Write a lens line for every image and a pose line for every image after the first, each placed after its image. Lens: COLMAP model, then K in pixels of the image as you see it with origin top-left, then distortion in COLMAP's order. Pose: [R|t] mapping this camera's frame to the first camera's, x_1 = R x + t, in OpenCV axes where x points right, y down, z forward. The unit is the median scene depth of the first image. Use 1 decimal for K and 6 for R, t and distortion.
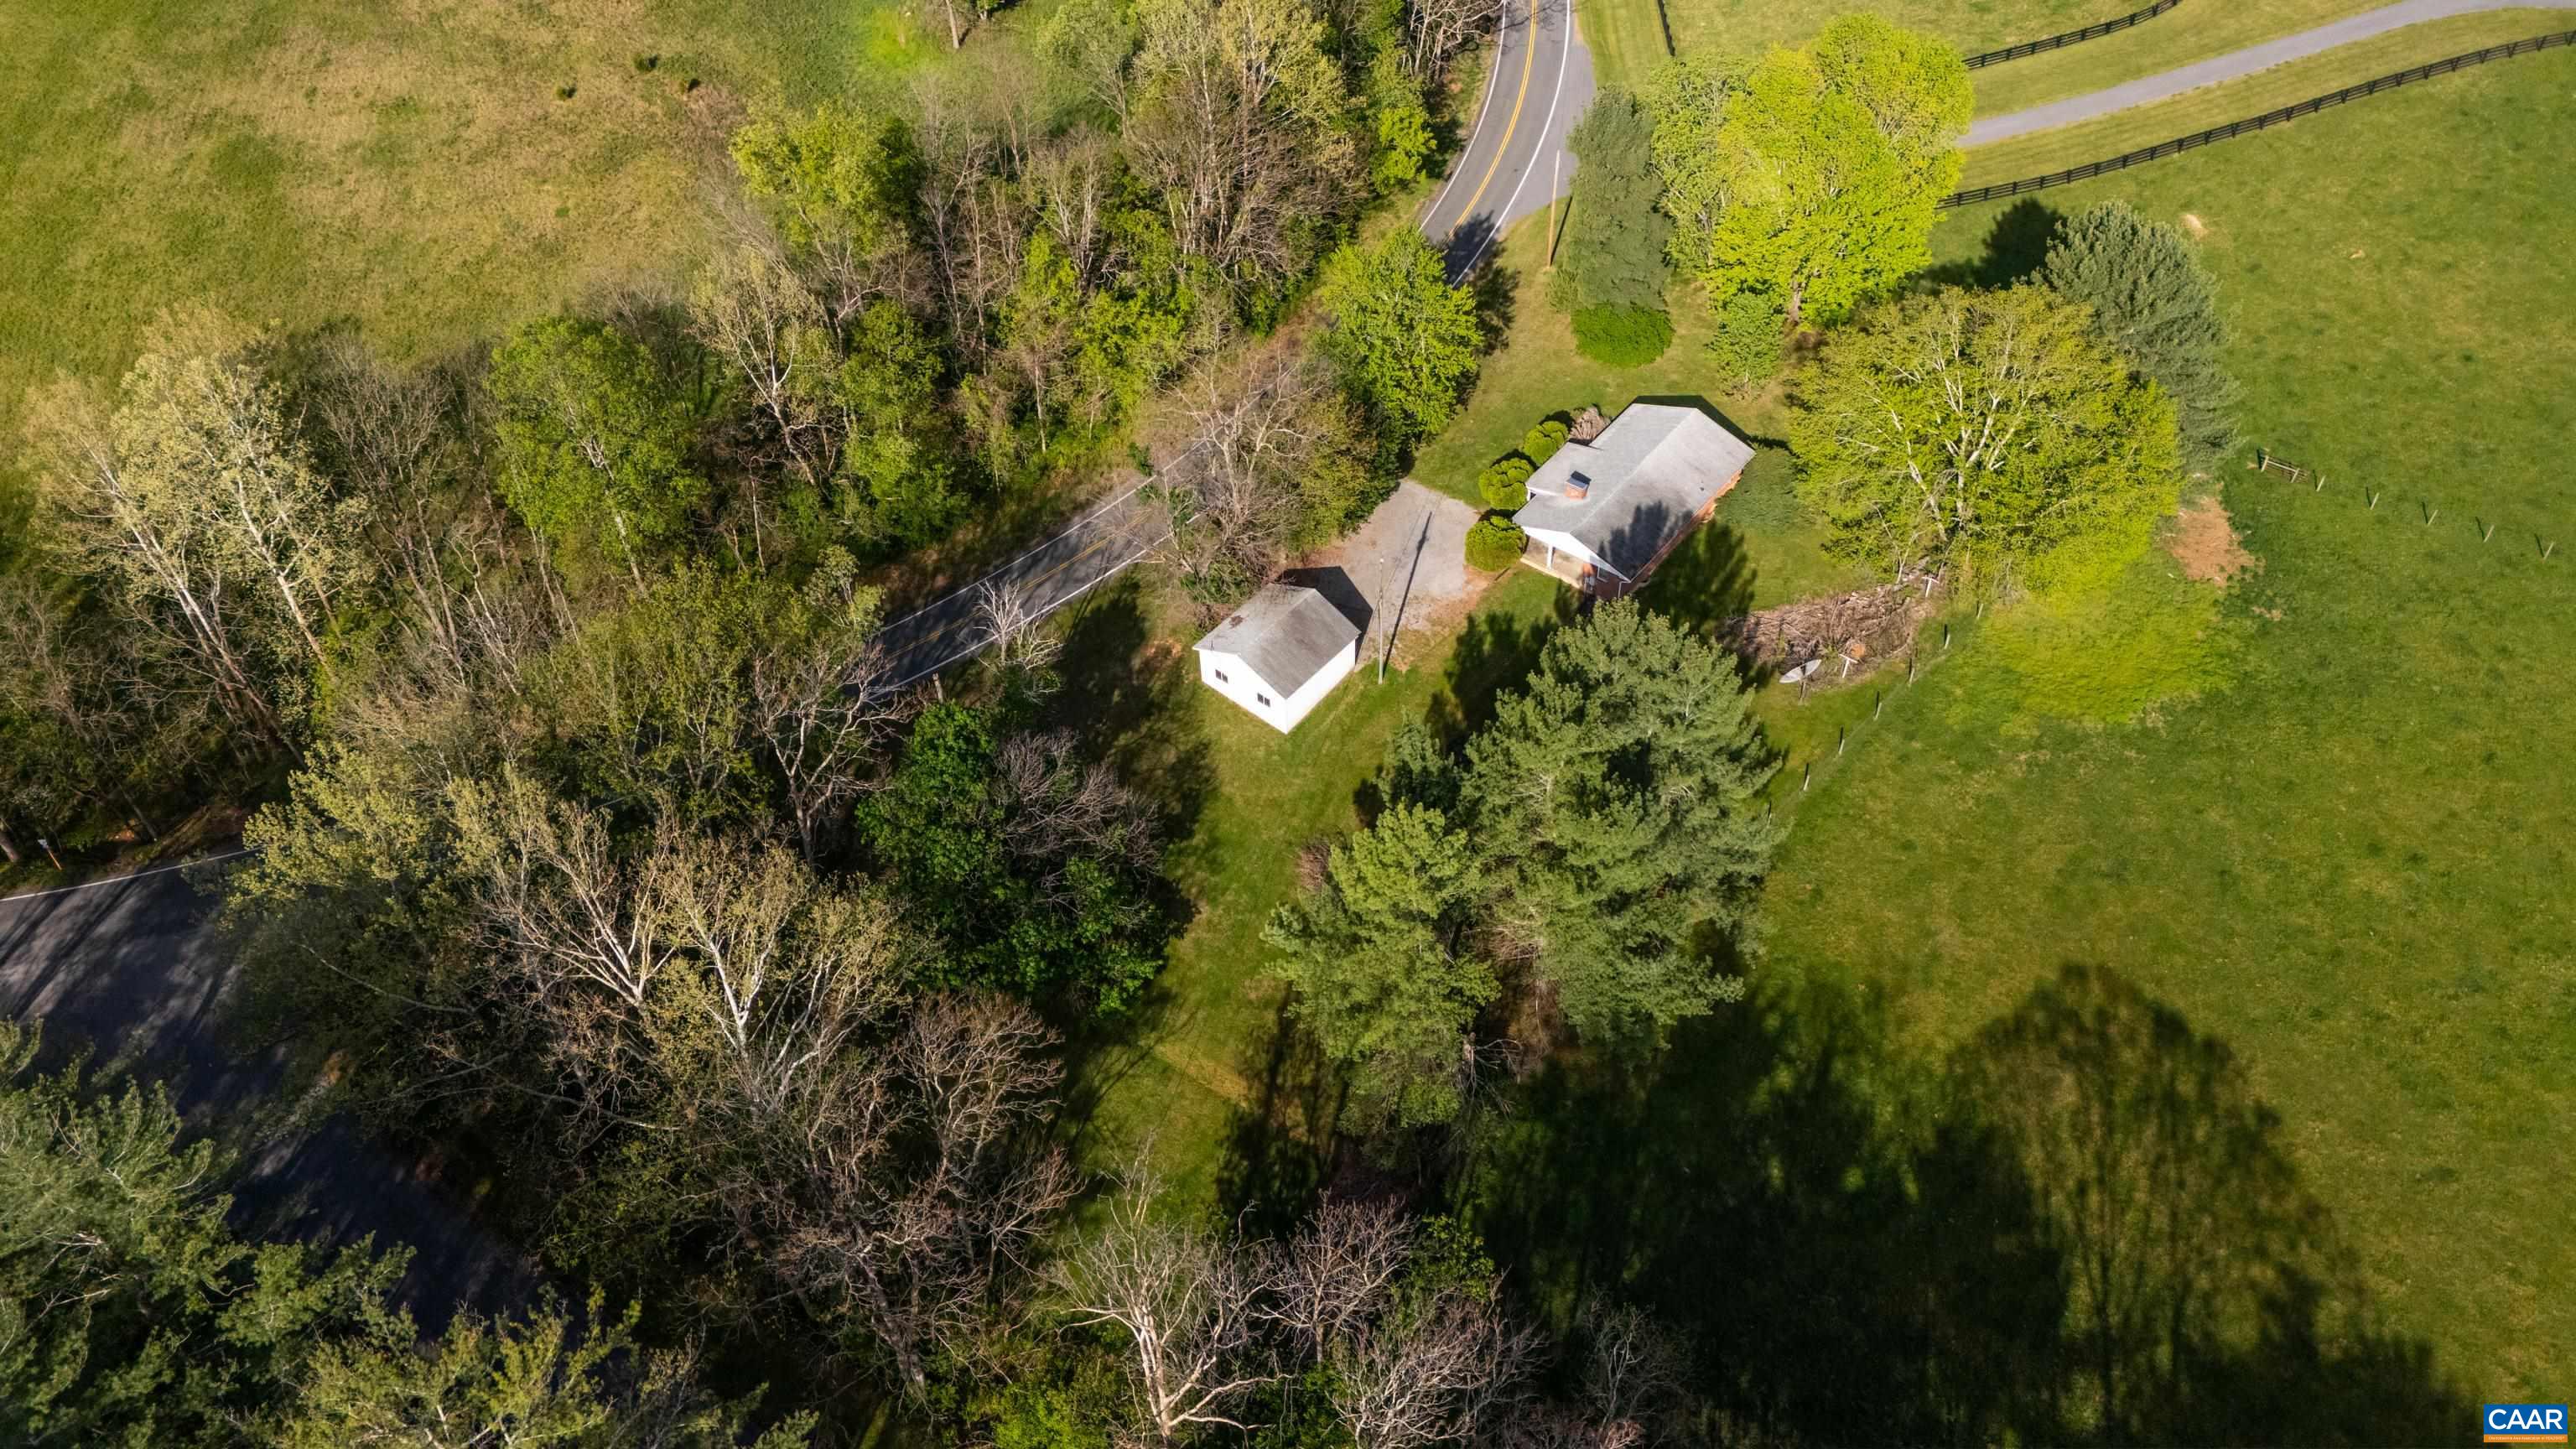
lens RADIAL K [[1902.4, 0, 1288.0], [0, 1902.4, 724.5], [0, 0, 1]] dist [0.070996, -0.059705]
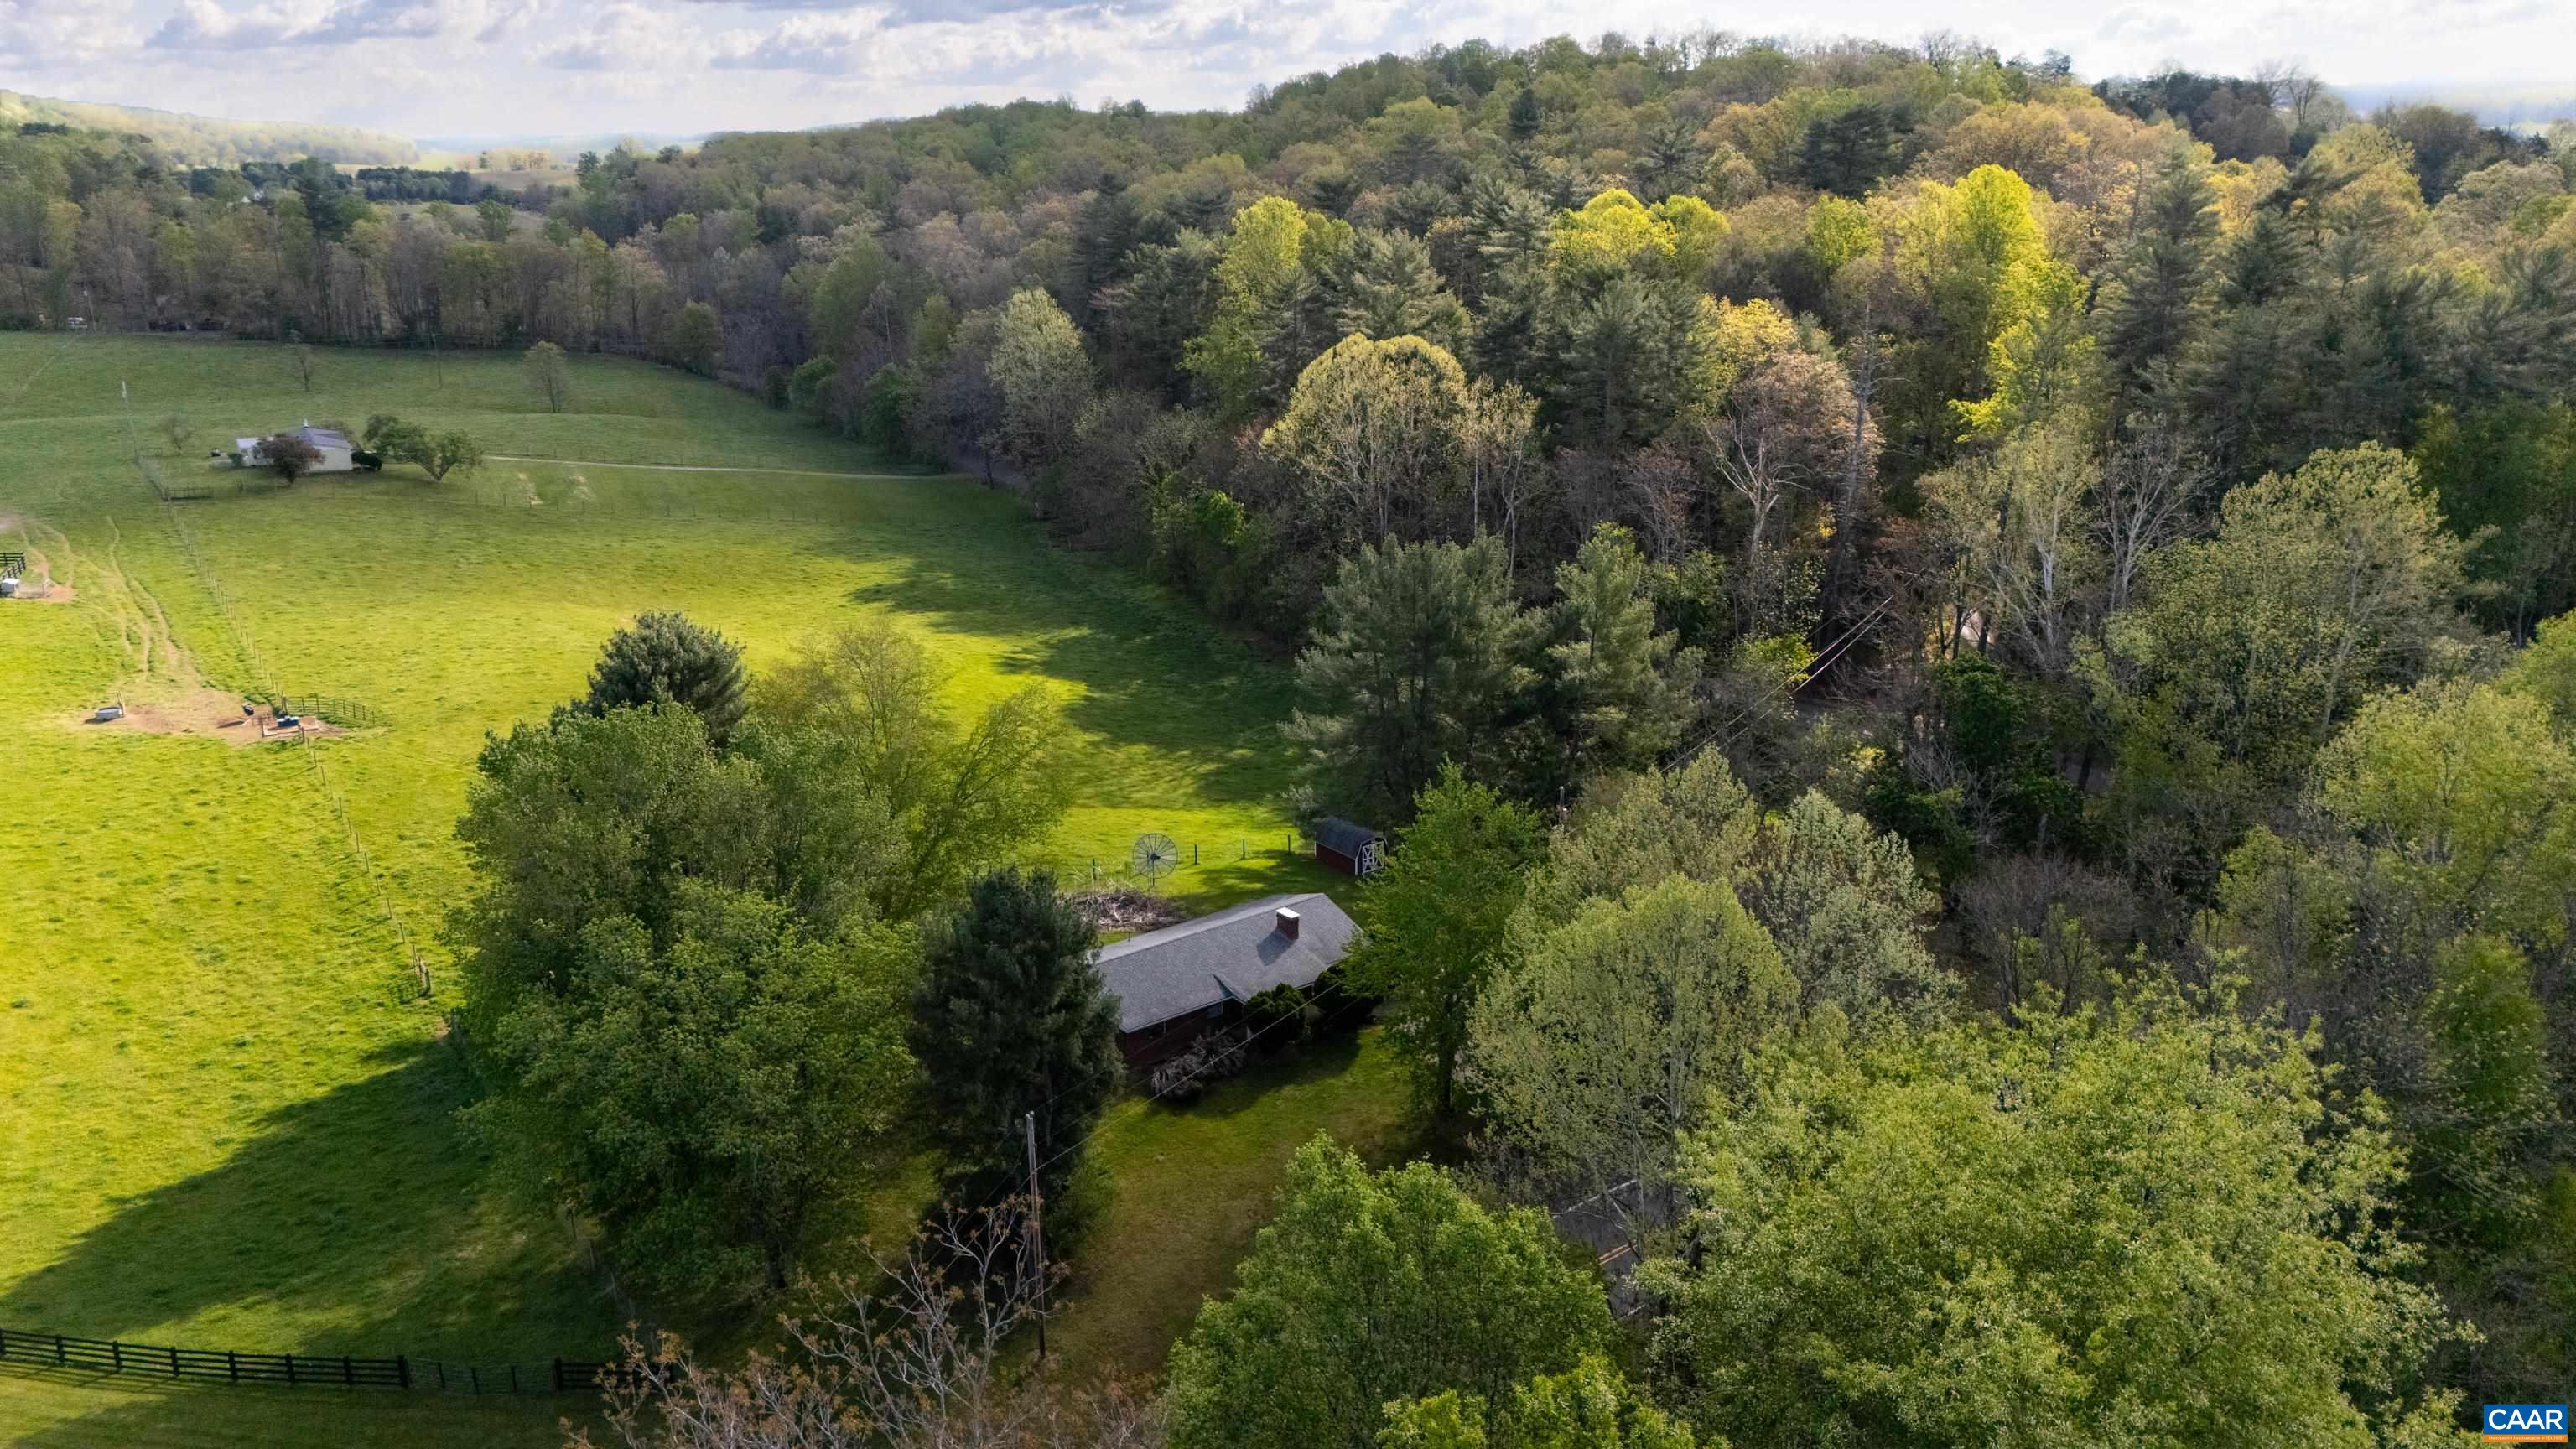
lens RADIAL K [[1890.7, 0, 1294.6], [0, 1890.7, 722.5], [0, 0, 1]] dist [0.076476, -0.055579]
pose [[-0.971620, -0.021299, 0.235587, -0.044921], [0.198031, 0.471478, 0.859355, -0.962816], [-0.129378, 0.881620, -0.453880, 1.454429]]
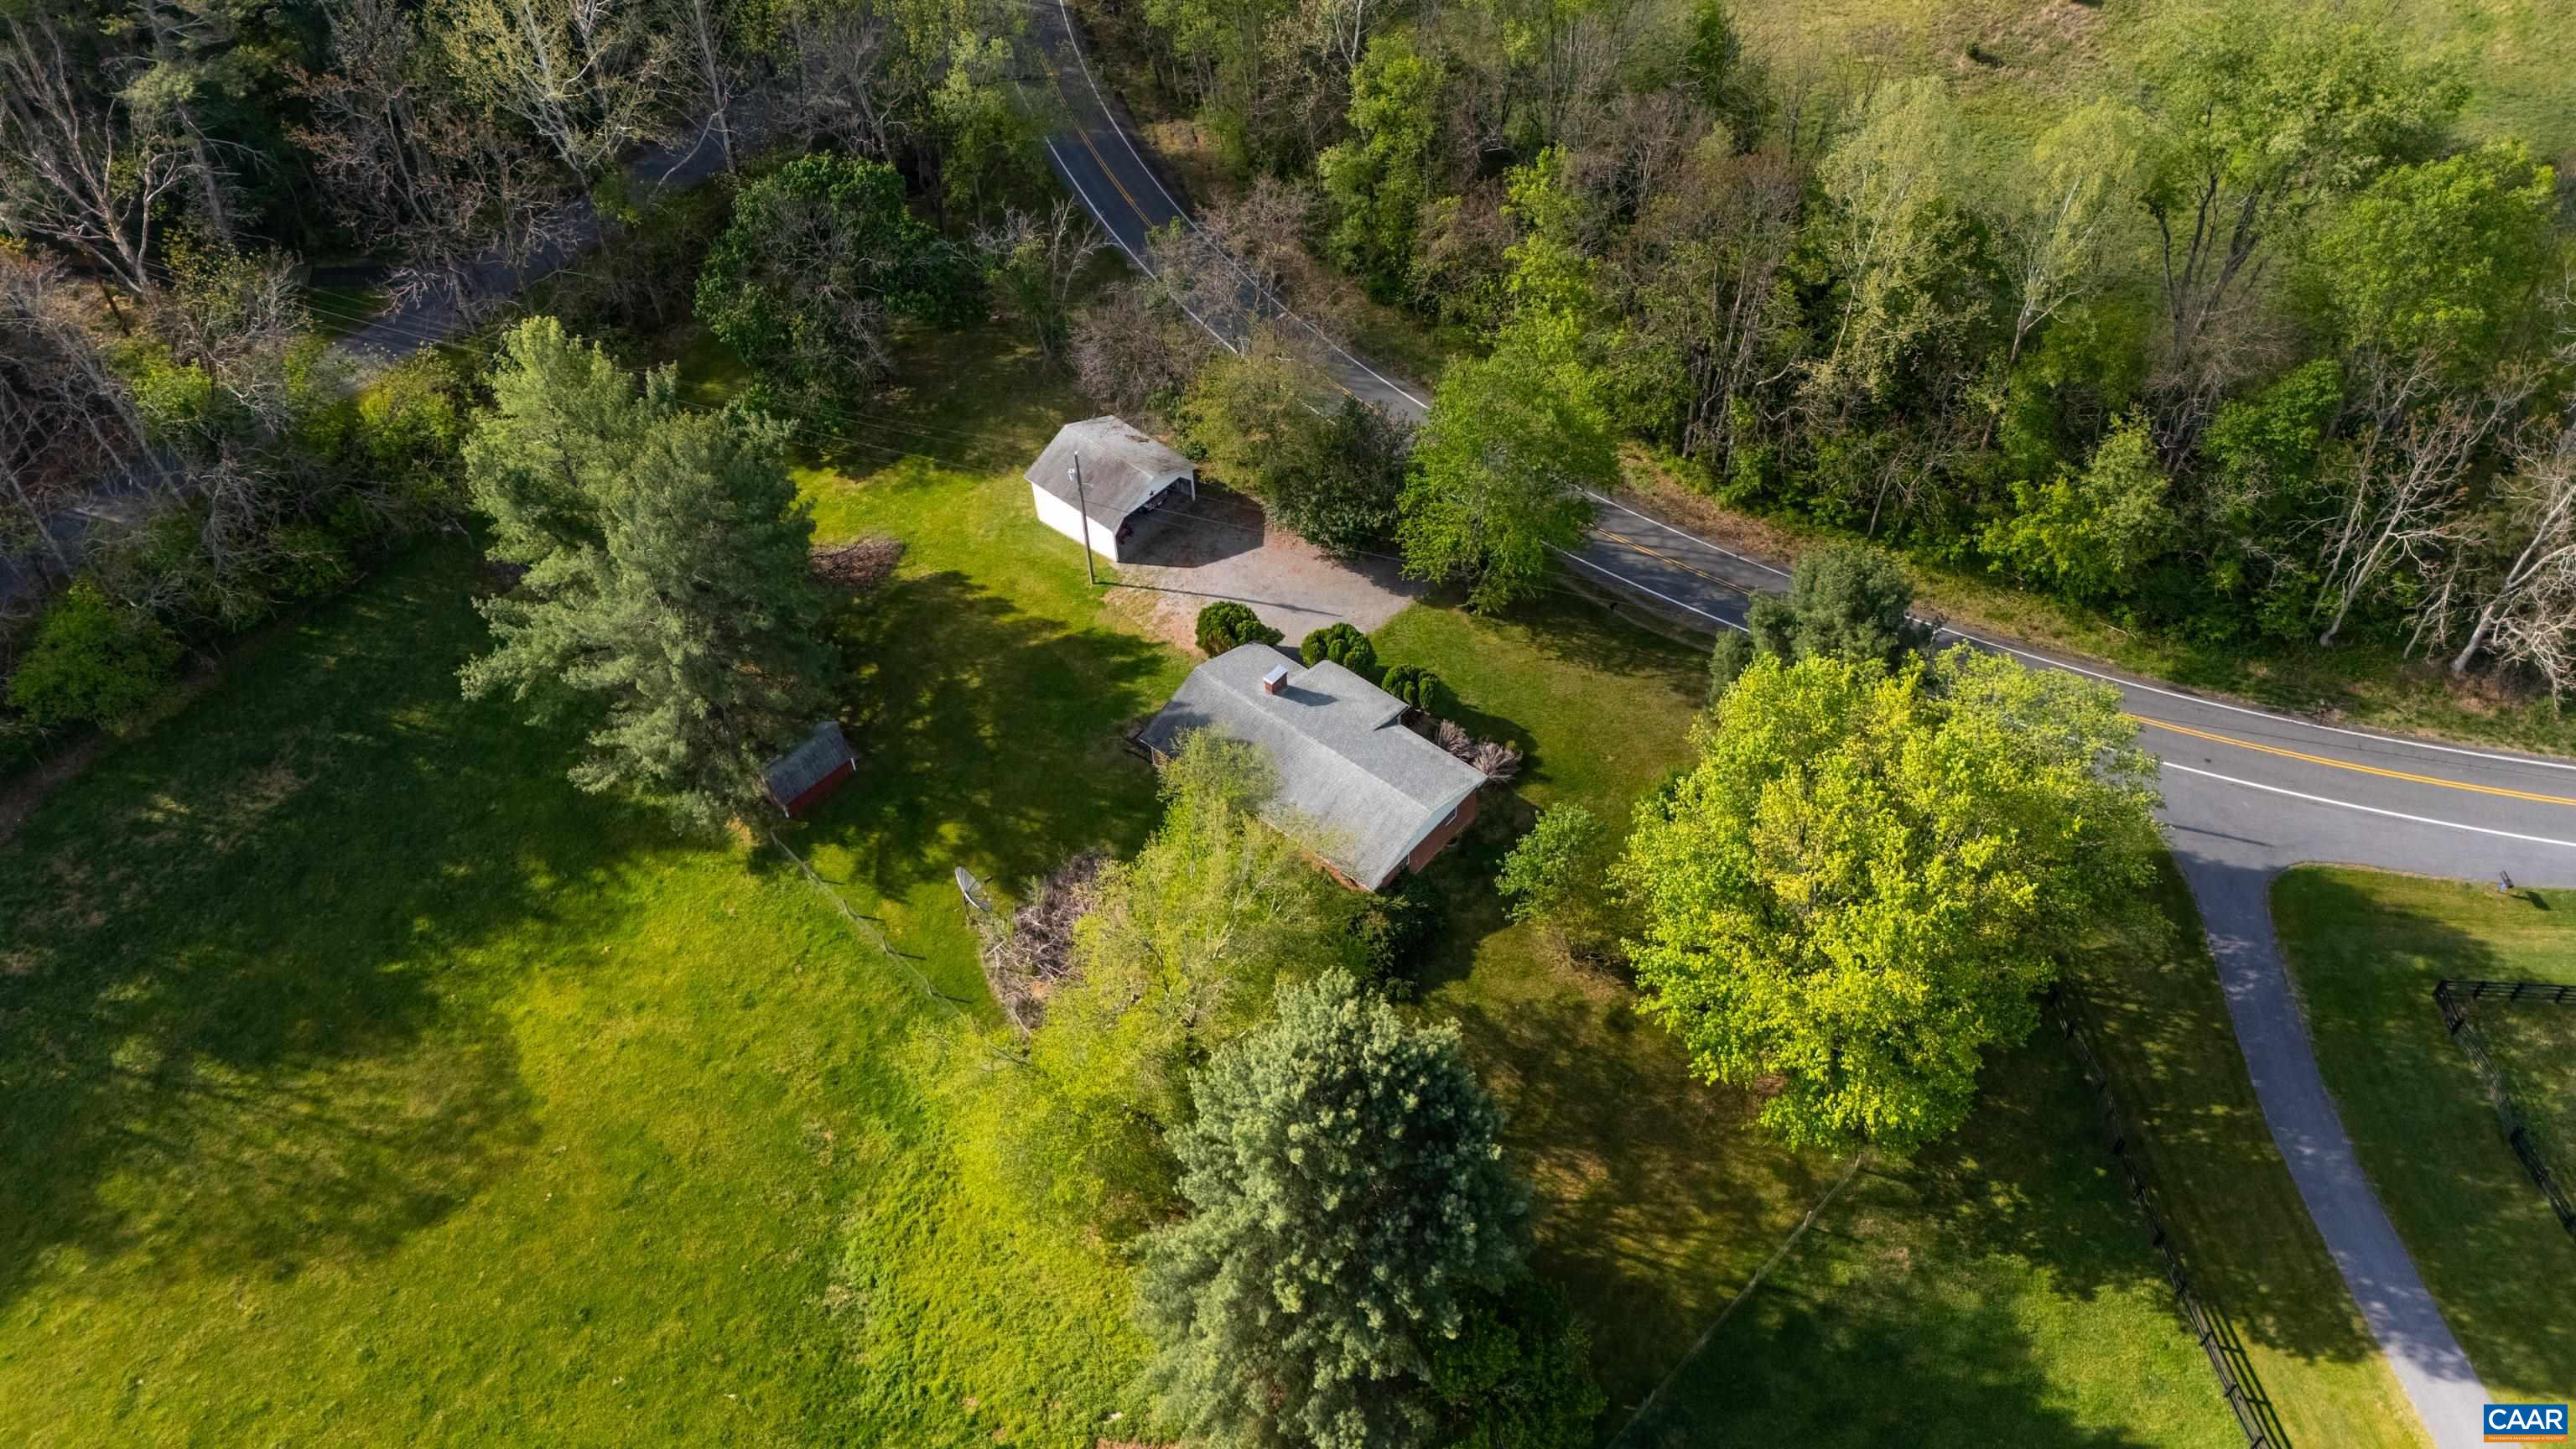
lens RADIAL K [[1902.4, 0, 1288.0], [0, 1902.4, 724.5], [0, 0, 1]] dist [0.070996, -0.059705]
pose [[-0.040242, 0.765632, -0.642019, 0.771413], [-0.693590, 0.441113, 0.569519, -0.652603], [0.719245, 0.468216, 0.513284, 0.673288]]
